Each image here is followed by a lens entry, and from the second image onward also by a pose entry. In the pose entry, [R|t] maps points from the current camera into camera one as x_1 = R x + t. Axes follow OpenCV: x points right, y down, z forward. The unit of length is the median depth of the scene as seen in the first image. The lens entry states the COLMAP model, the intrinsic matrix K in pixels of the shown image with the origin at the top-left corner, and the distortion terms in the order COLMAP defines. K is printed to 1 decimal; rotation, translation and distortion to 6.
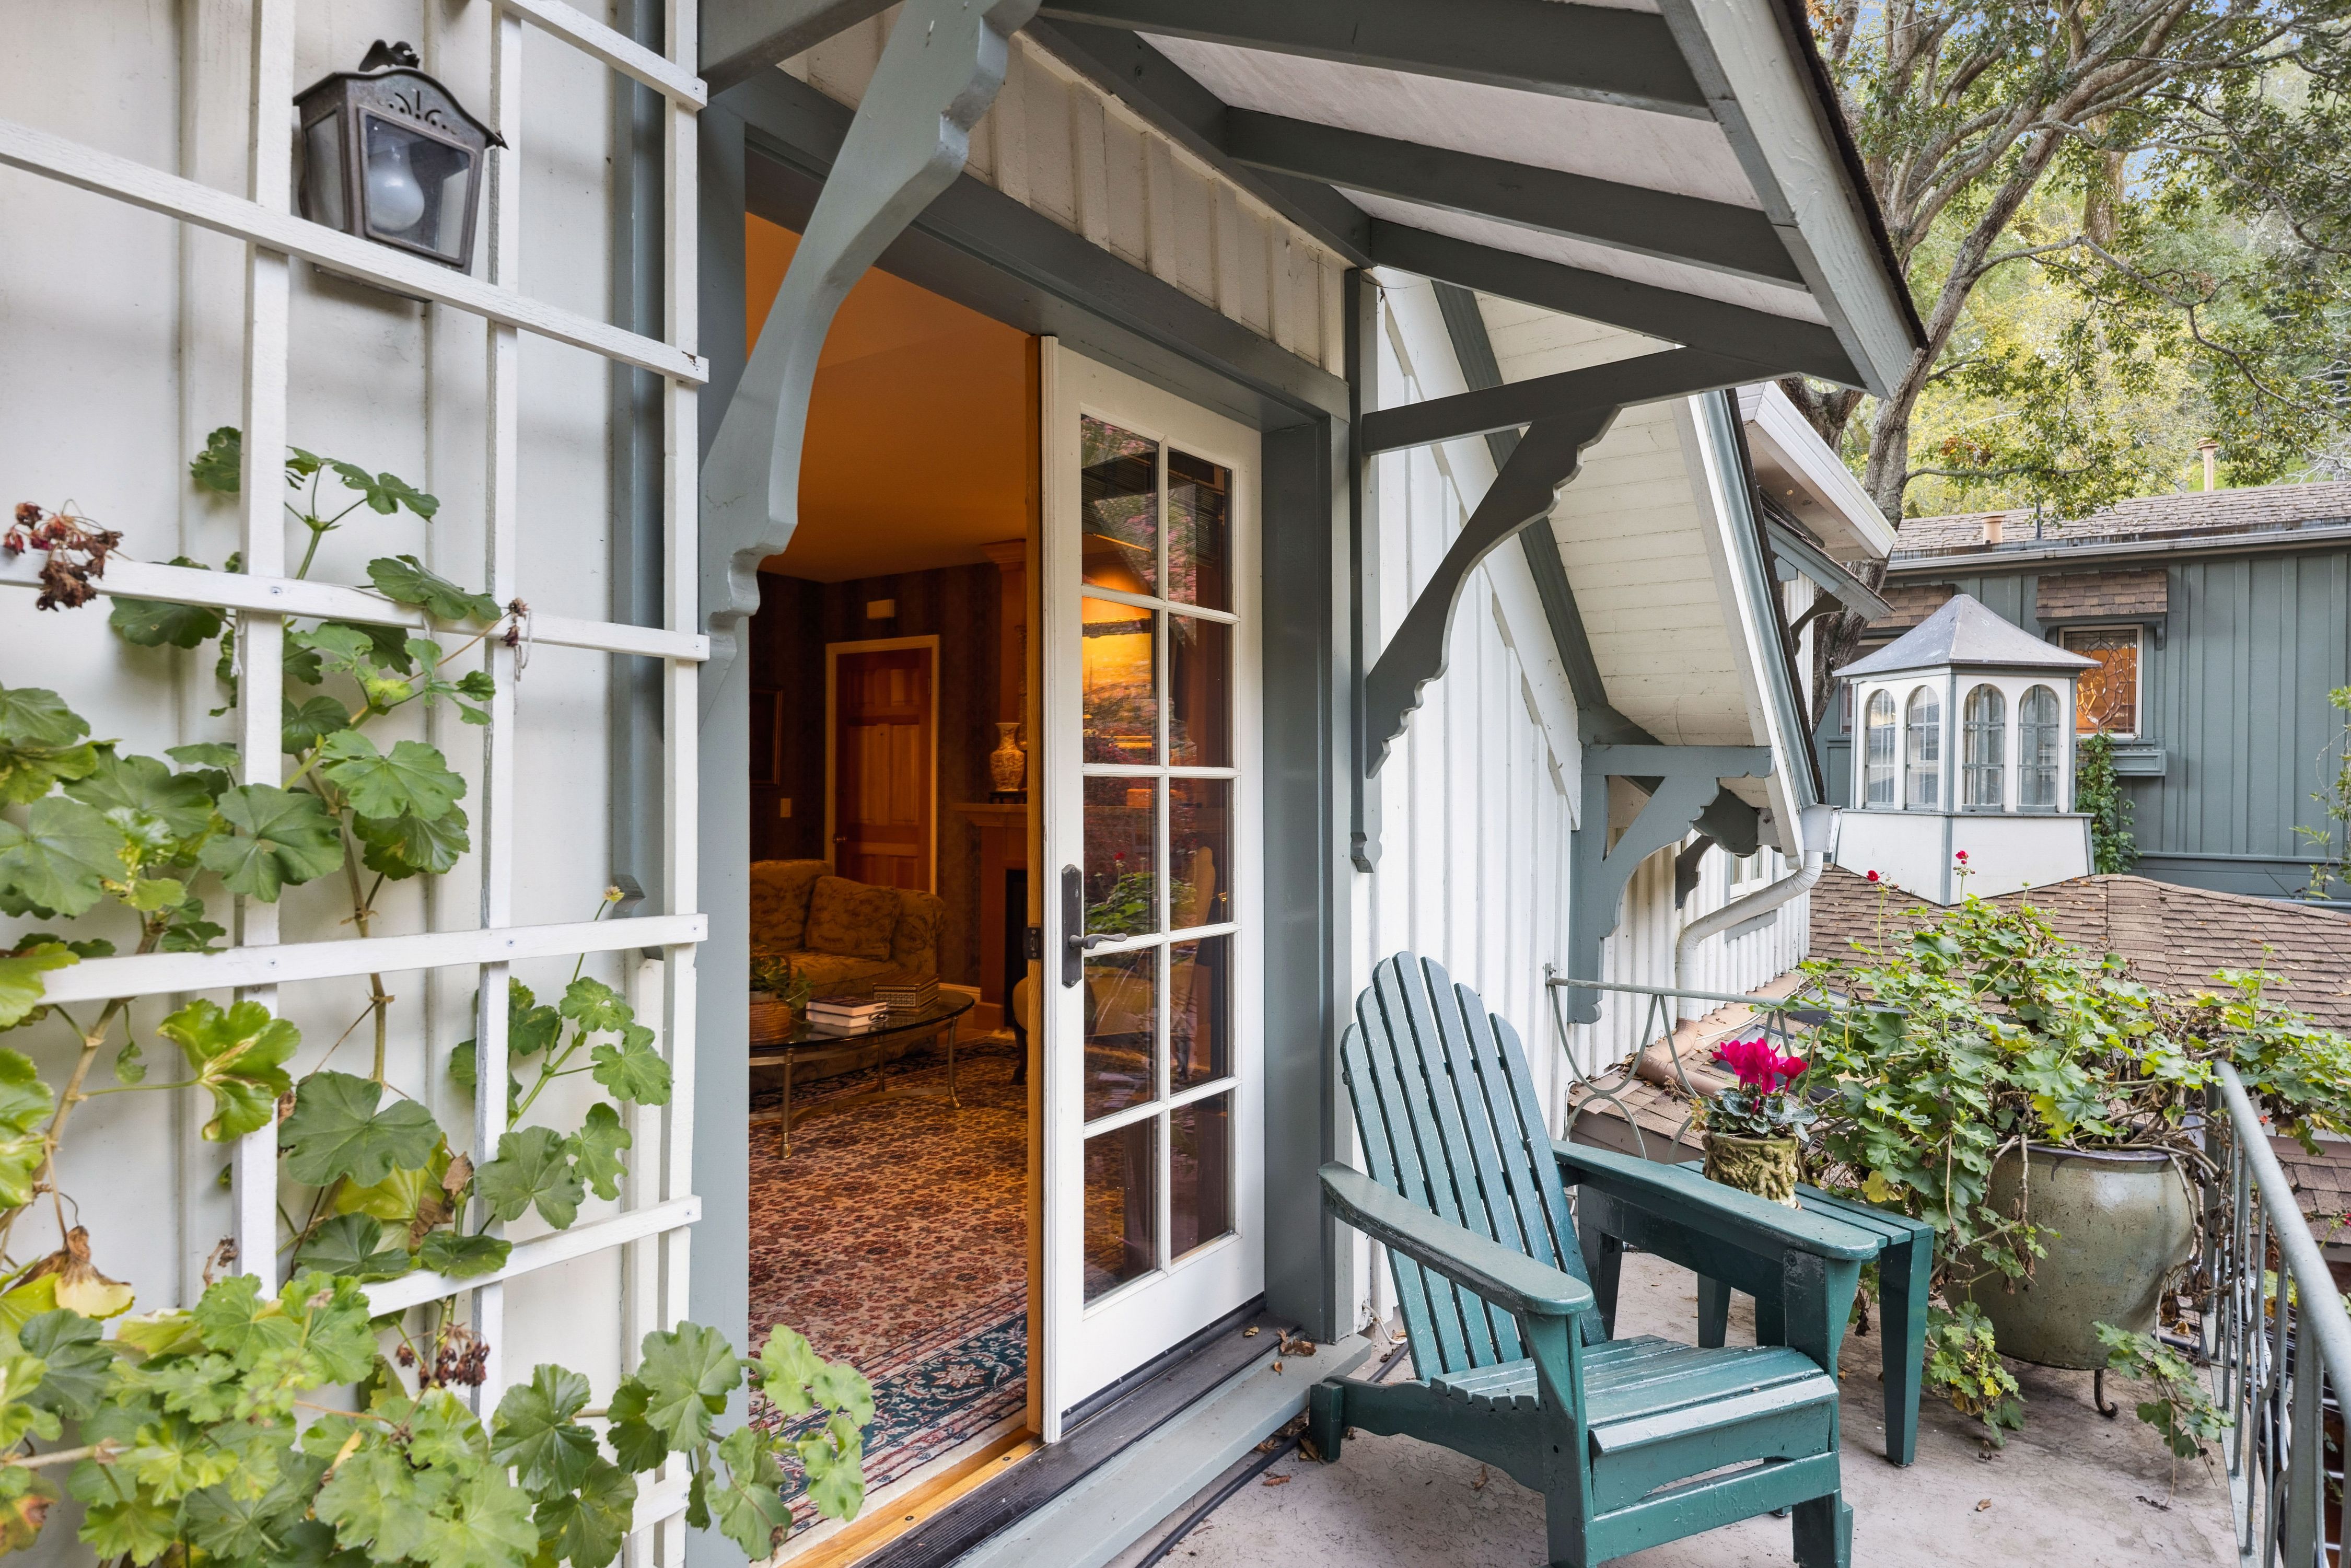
lens RADIAL K [[1340.7, 0, 1181.5], [0, 1340.7, 803.9], [0, 0, 1]] dist [-0.008400, -0.002070]
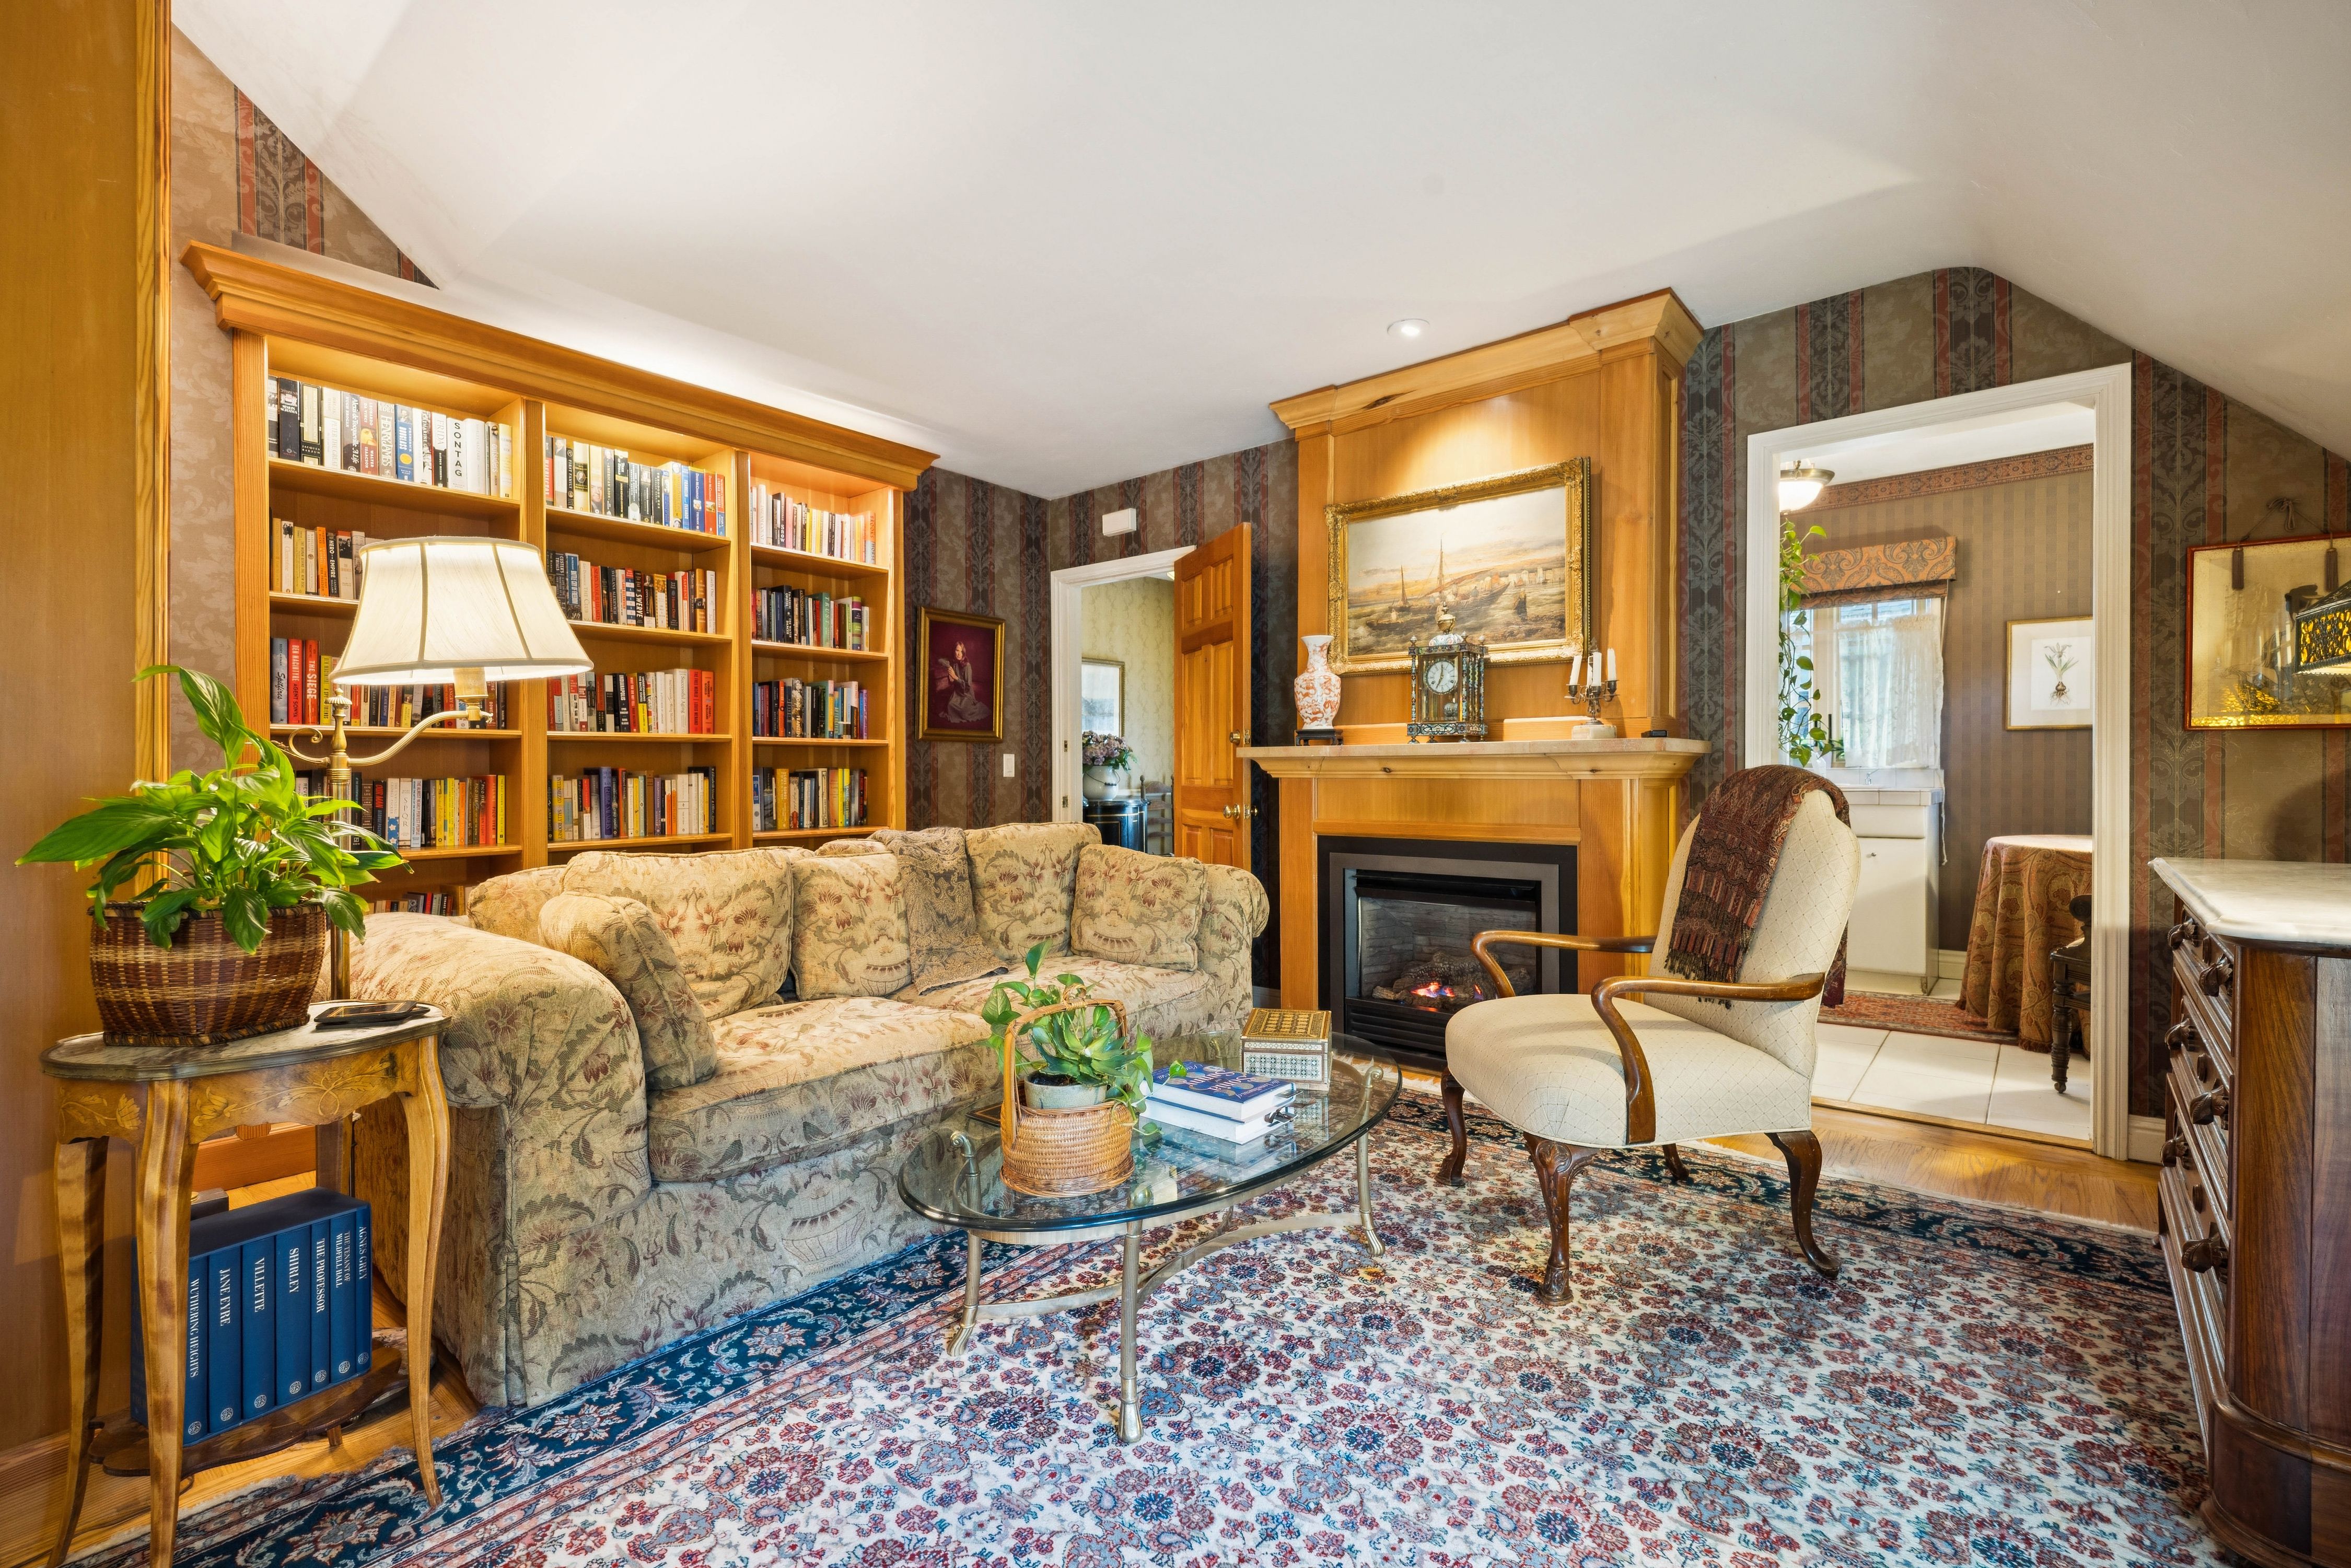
lens RADIAL K [[1056.2, 0, 1165.6], [0, 1056.2, 789.9], [0, 0, 1]] dist [0.004690, -0.002909]
pose [[0.995067, -0.018065, -0.097547, -0.163875], [0.019438, 0.999725, 0.013143, 0.016054], [0.097283, -0.014974, 0.995144, 0.420269]]
